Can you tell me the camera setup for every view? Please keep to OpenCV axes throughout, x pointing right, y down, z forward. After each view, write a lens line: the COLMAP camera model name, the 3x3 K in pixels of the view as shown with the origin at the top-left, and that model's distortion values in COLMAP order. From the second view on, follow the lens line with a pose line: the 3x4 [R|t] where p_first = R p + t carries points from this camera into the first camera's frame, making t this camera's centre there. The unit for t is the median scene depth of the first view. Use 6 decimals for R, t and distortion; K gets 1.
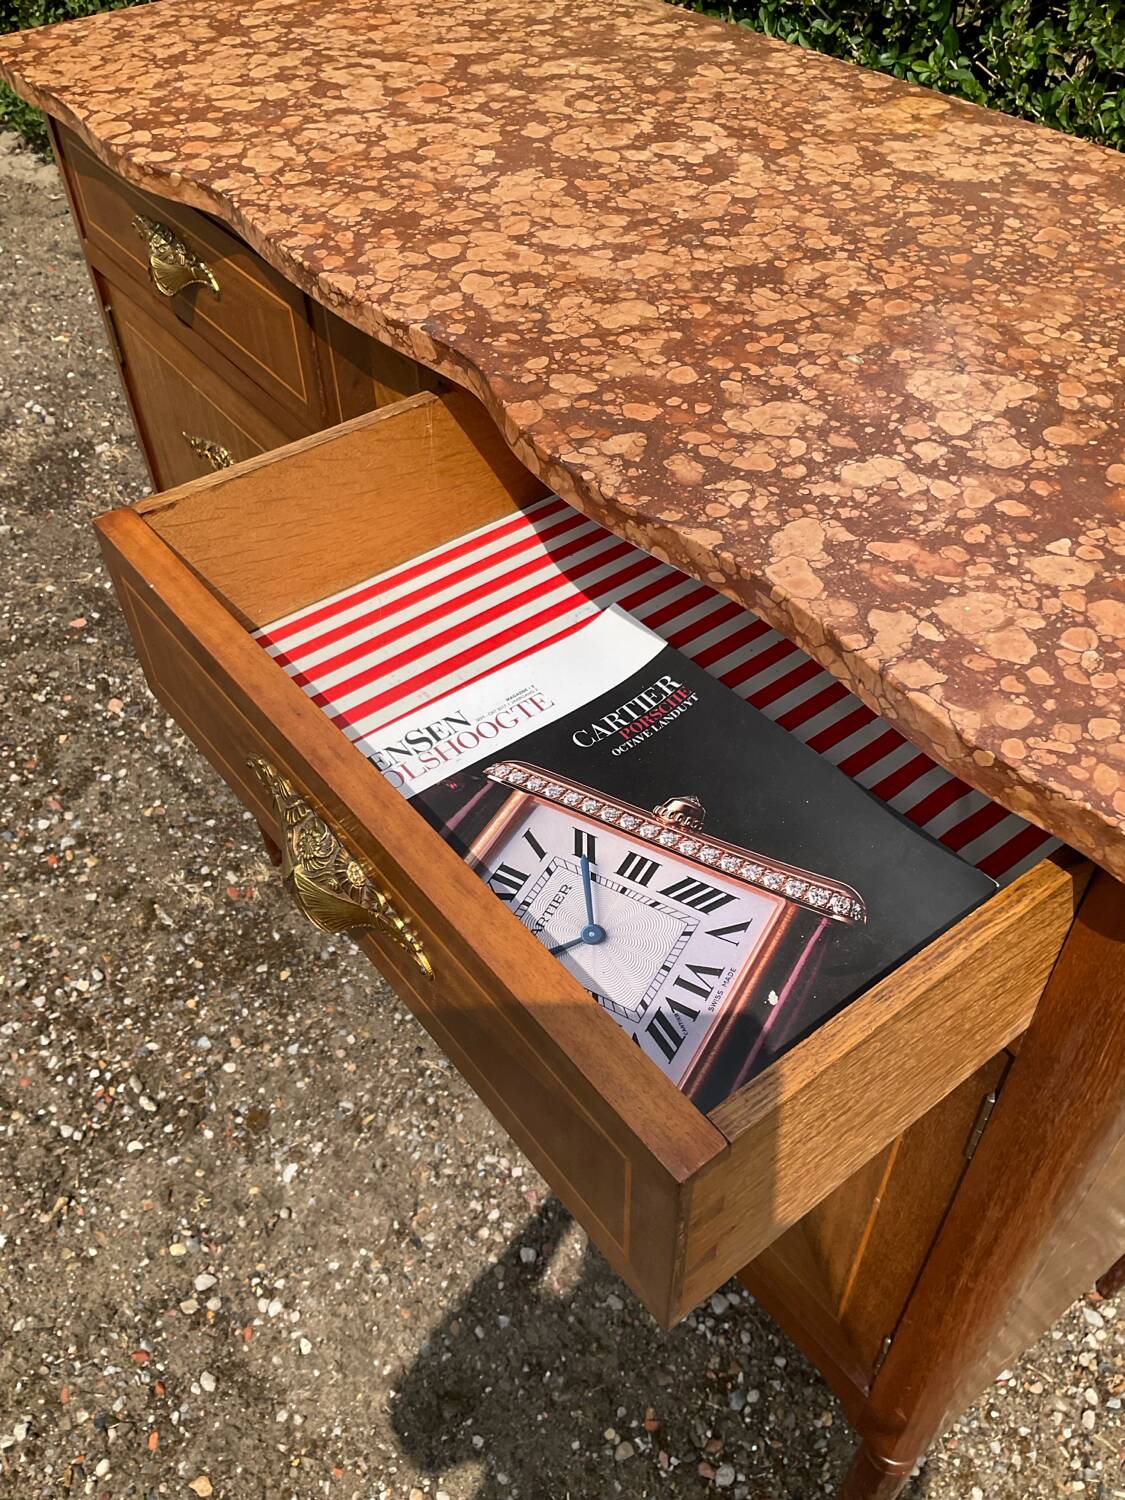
lens RADIAL K [[1237.8, 0, 564.4], [0, 1237.8, 739.9], [0, 0, 1]] dist [0.065373, -0.103319]
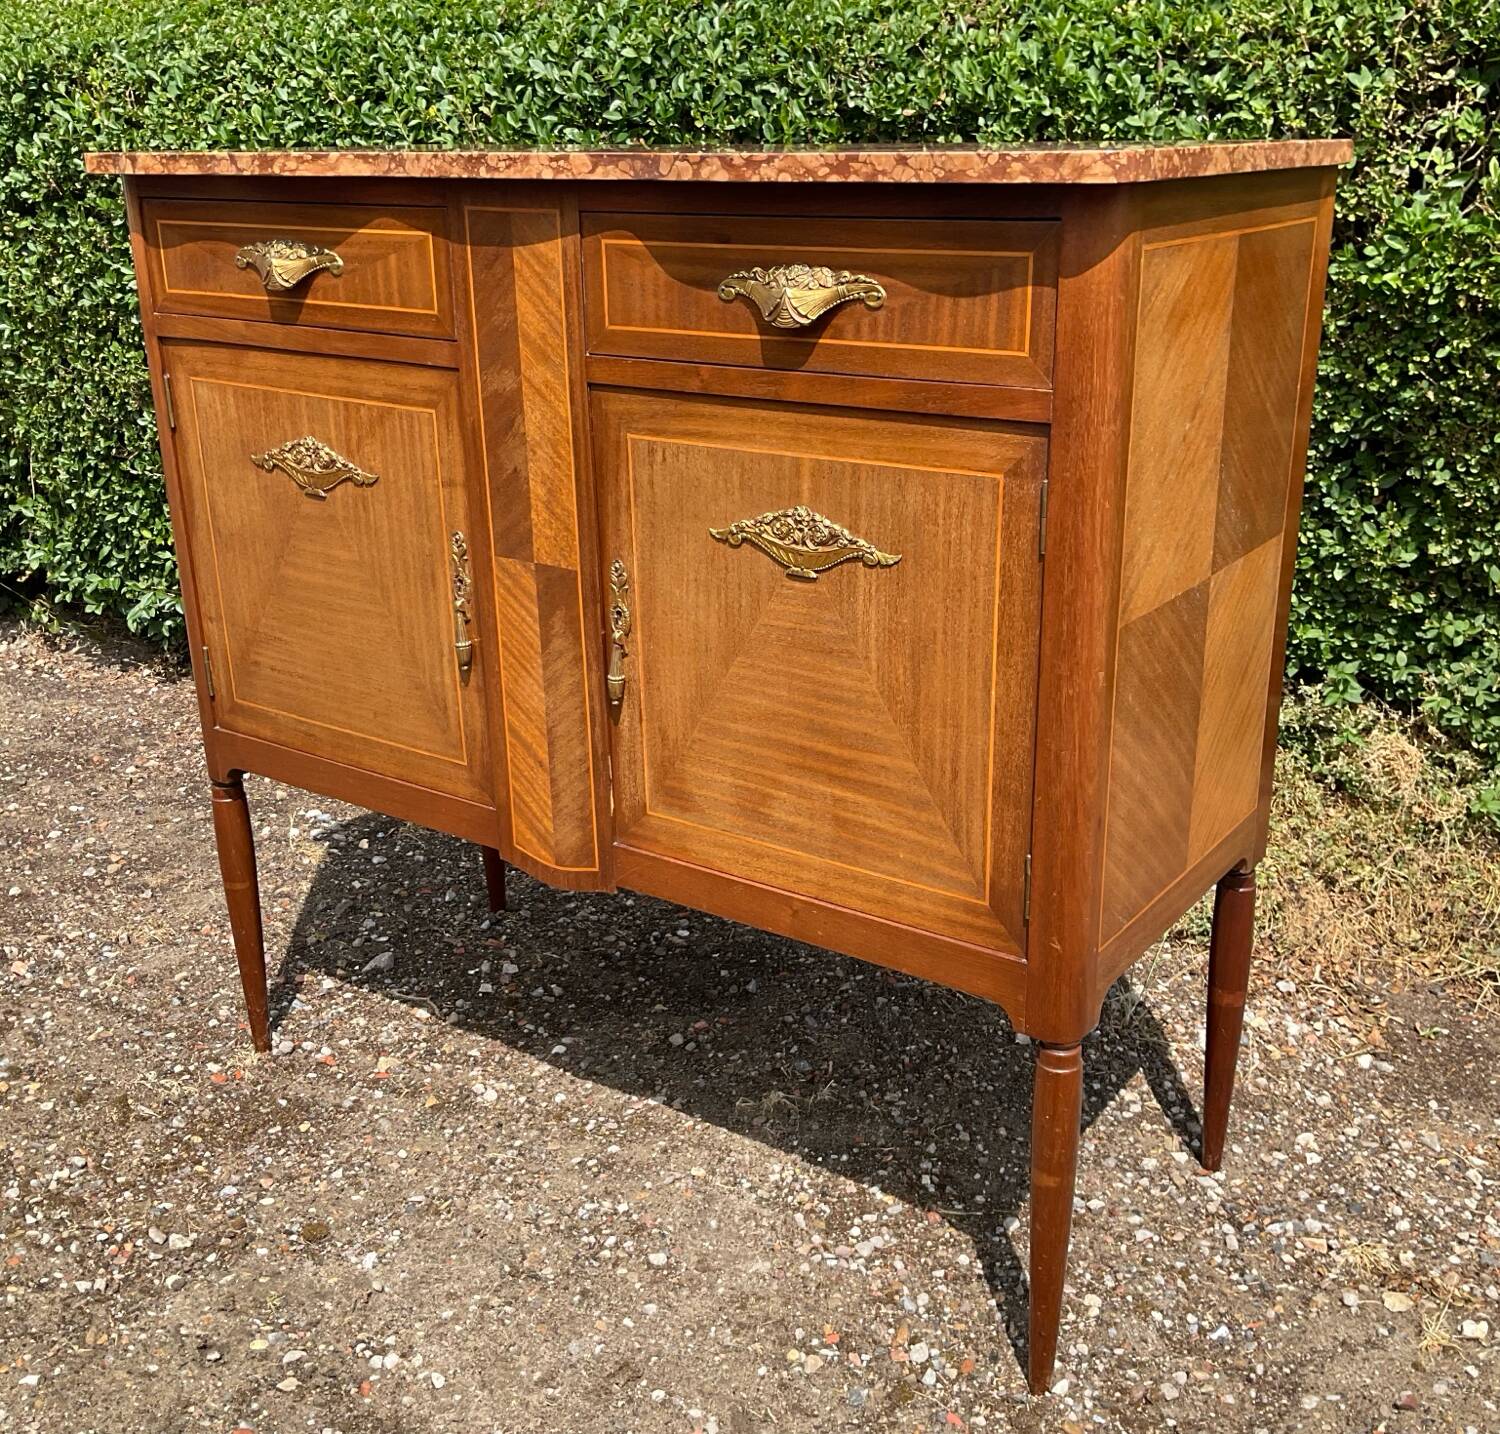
lens RADIAL K [[1617.9, 0, 775.1], [0, 1617.9, 746.4], [0, 0, 1]] dist [0.145231, -0.317531]
pose [[0.951542, -0.101610, 0.290246, -0.280317], [0.212281, 0.899918, -0.380899, 0.592243], [-0.222495, 0.424055, 0.877880, -0.269535]]
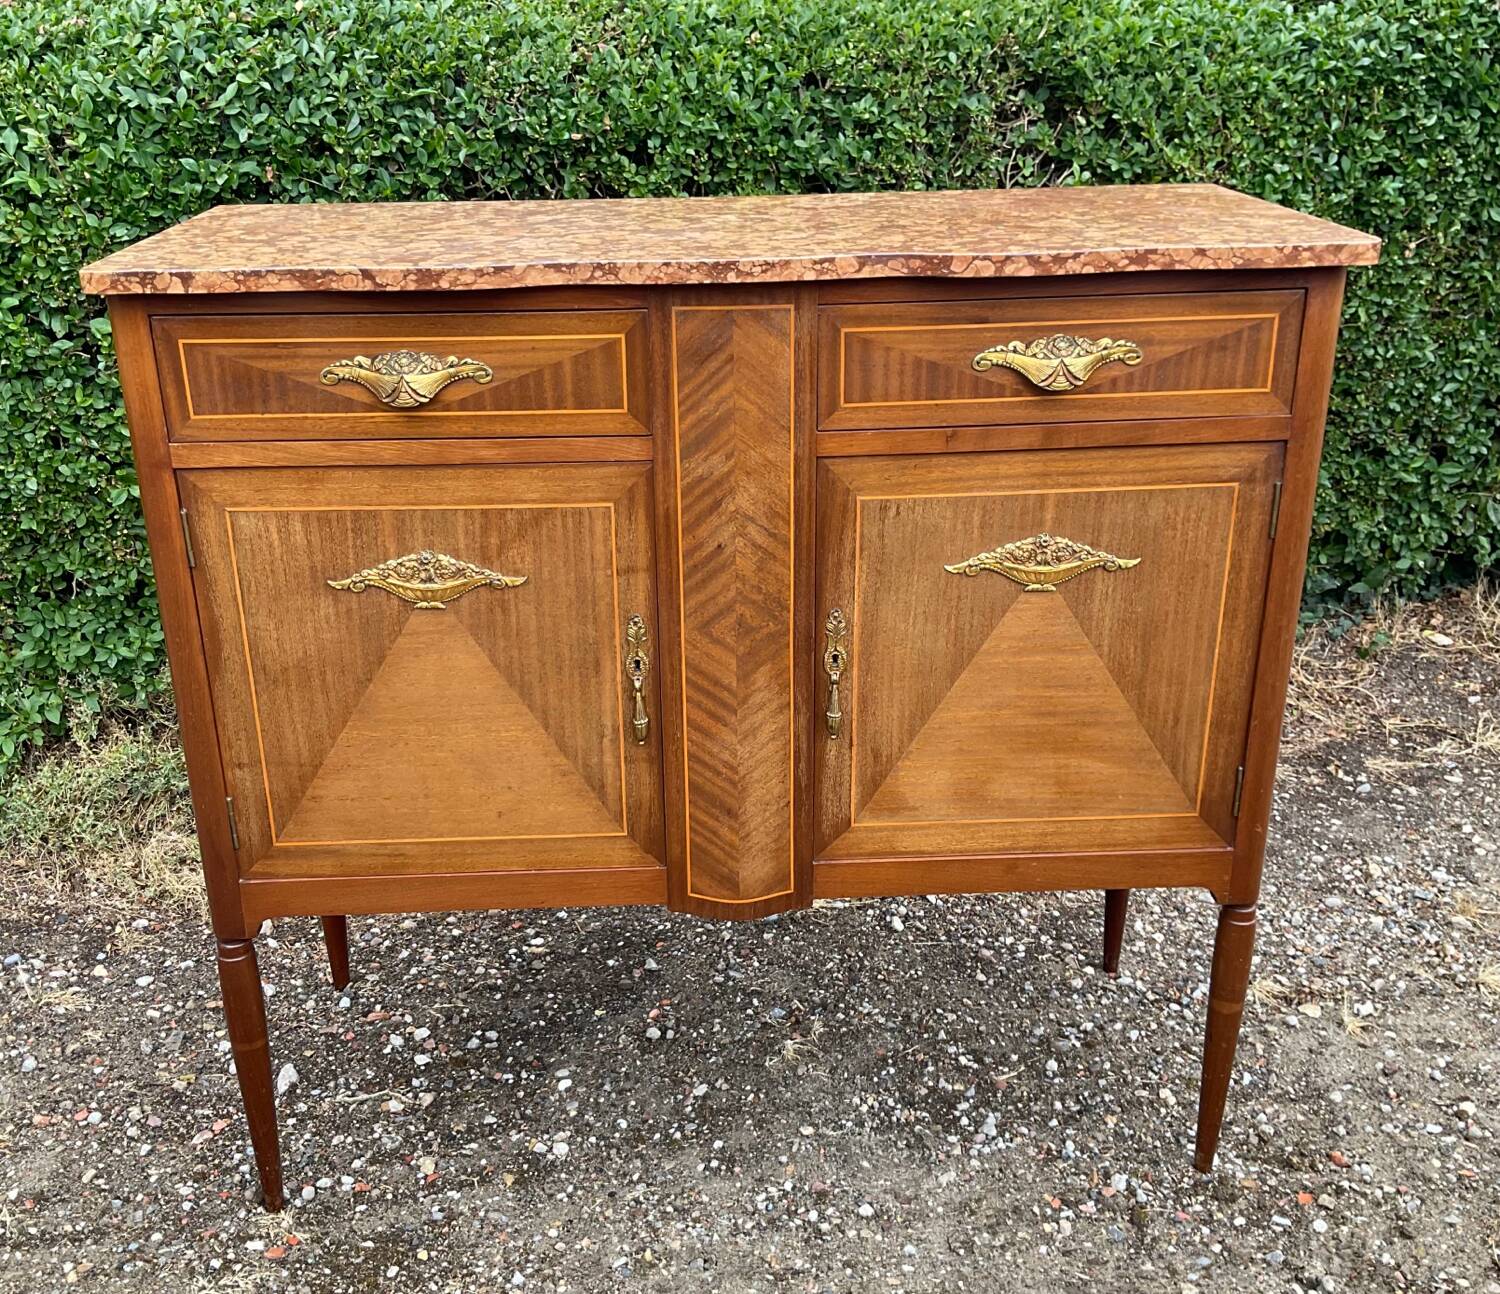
lens RADIAL K [[1549.5, 0, 708.7], [0, 1549.5, 686.8], [0, 0, 1]] dist [0.129281, -0.263134]
pose [[0.580869, -0.315082, 0.750543, -1.014732], [0.578275, 0.808653, -0.108068, 0.134898], [-0.572879, 0.496793, 0.651926, 0.010274]]
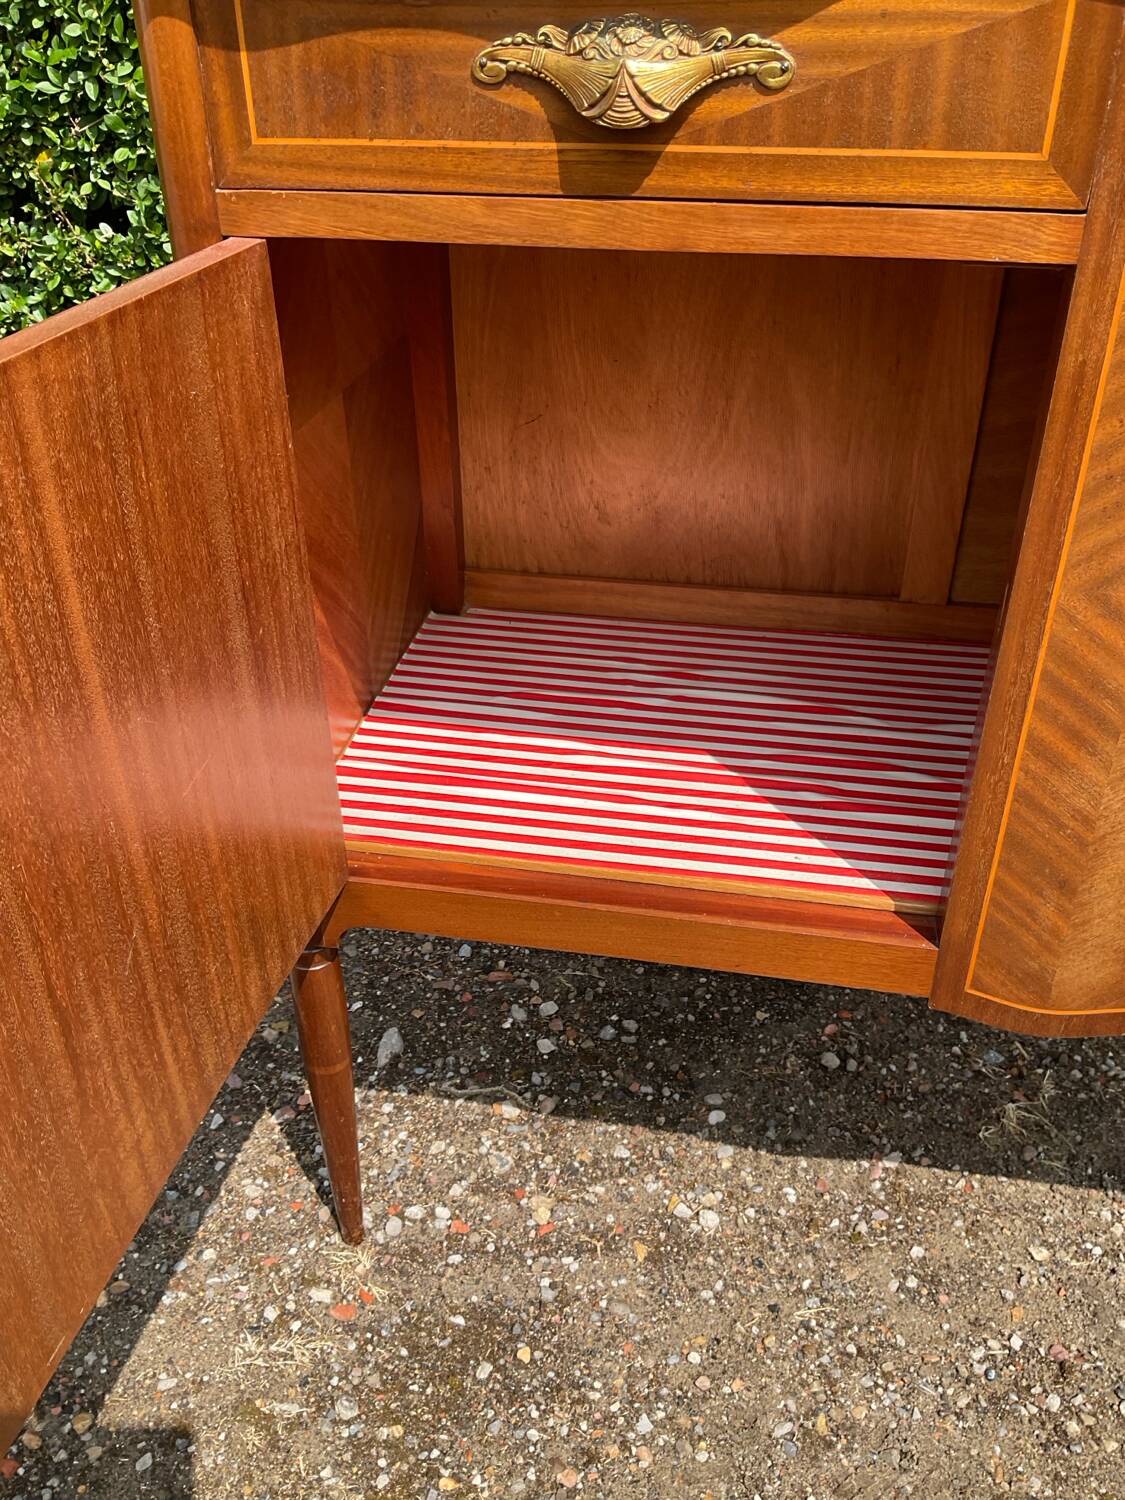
lens RADIAL K [[1249.1, 0, 562.5], [0, 1249.1, 750.0], [0, 0, 1]] dist [0.122246, -0.244500]
pose [[0.740922, -0.347829, 0.574500, -0.617289], [0.467953, 0.880966, -0.070132, -0.041236], [-0.481721, 0.320801, 0.815495, 0.454815]]
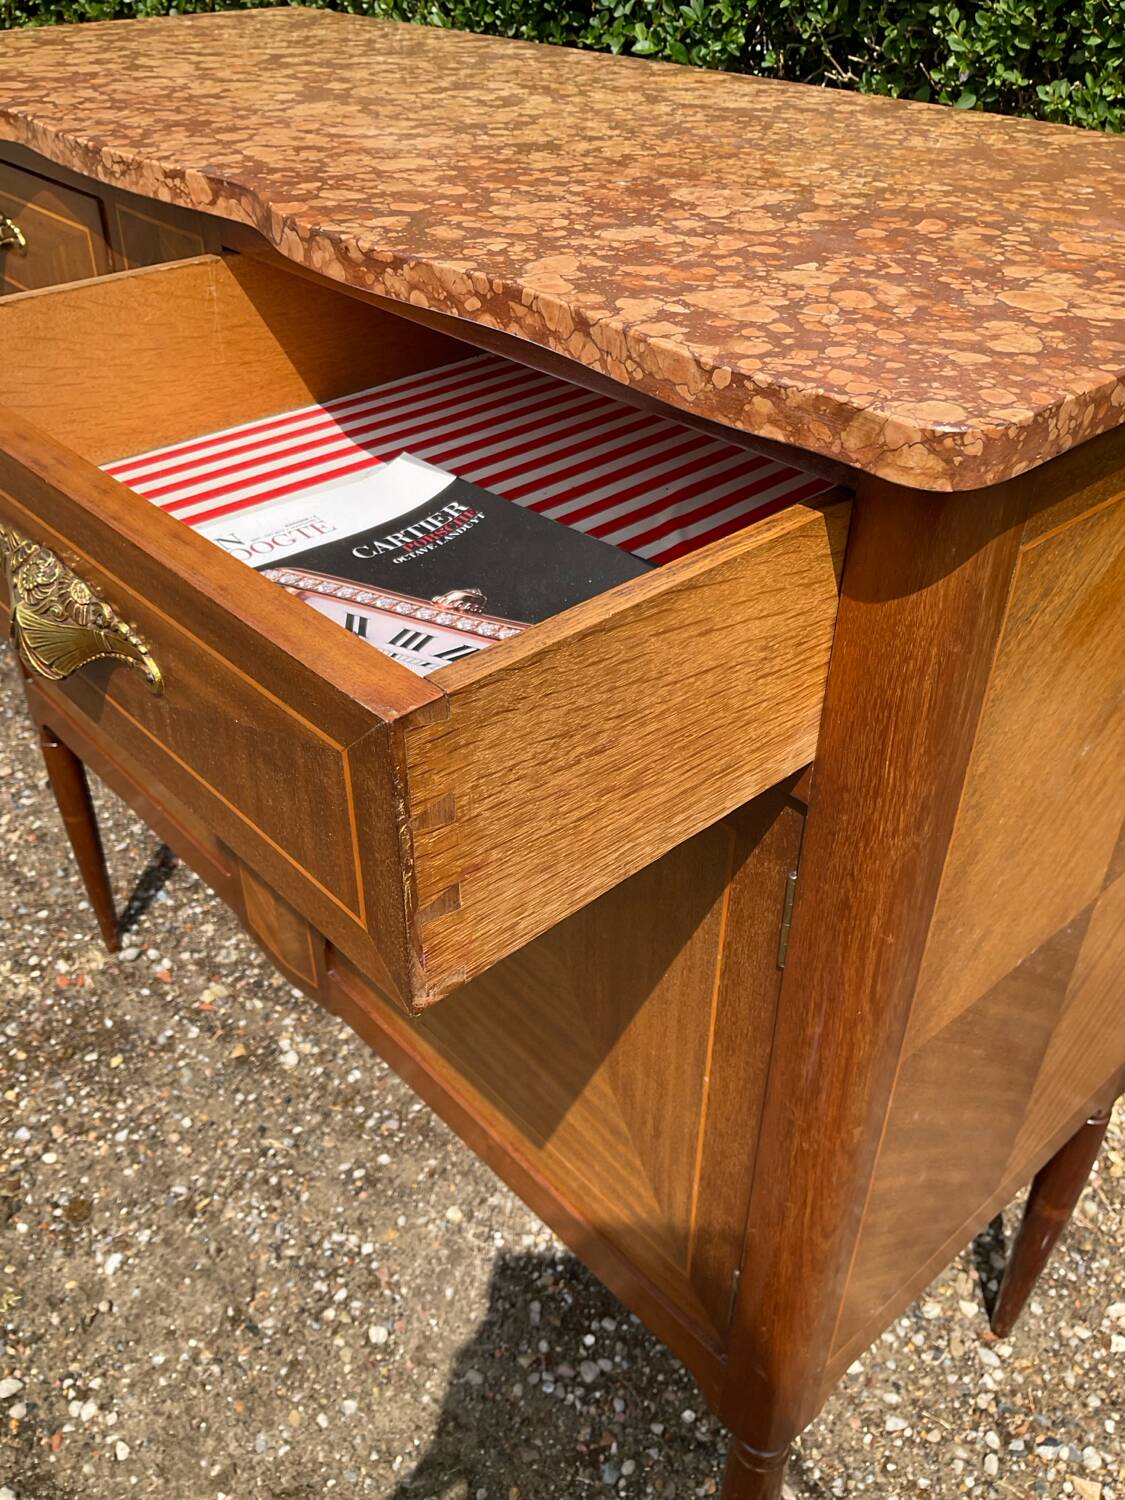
lens RADIAL K [[1256.1, 0, 556.5], [0, 1256.1, 747.8], [0, 0, 1]] dist [0.027829, -0.052985]
pose [[0.996549, -0.026126, 0.078785, 0.041348], [0.038198, 0.987041, -0.155856, 0.151674], [-0.073692, 0.158328, 0.984633, 0.028700]]
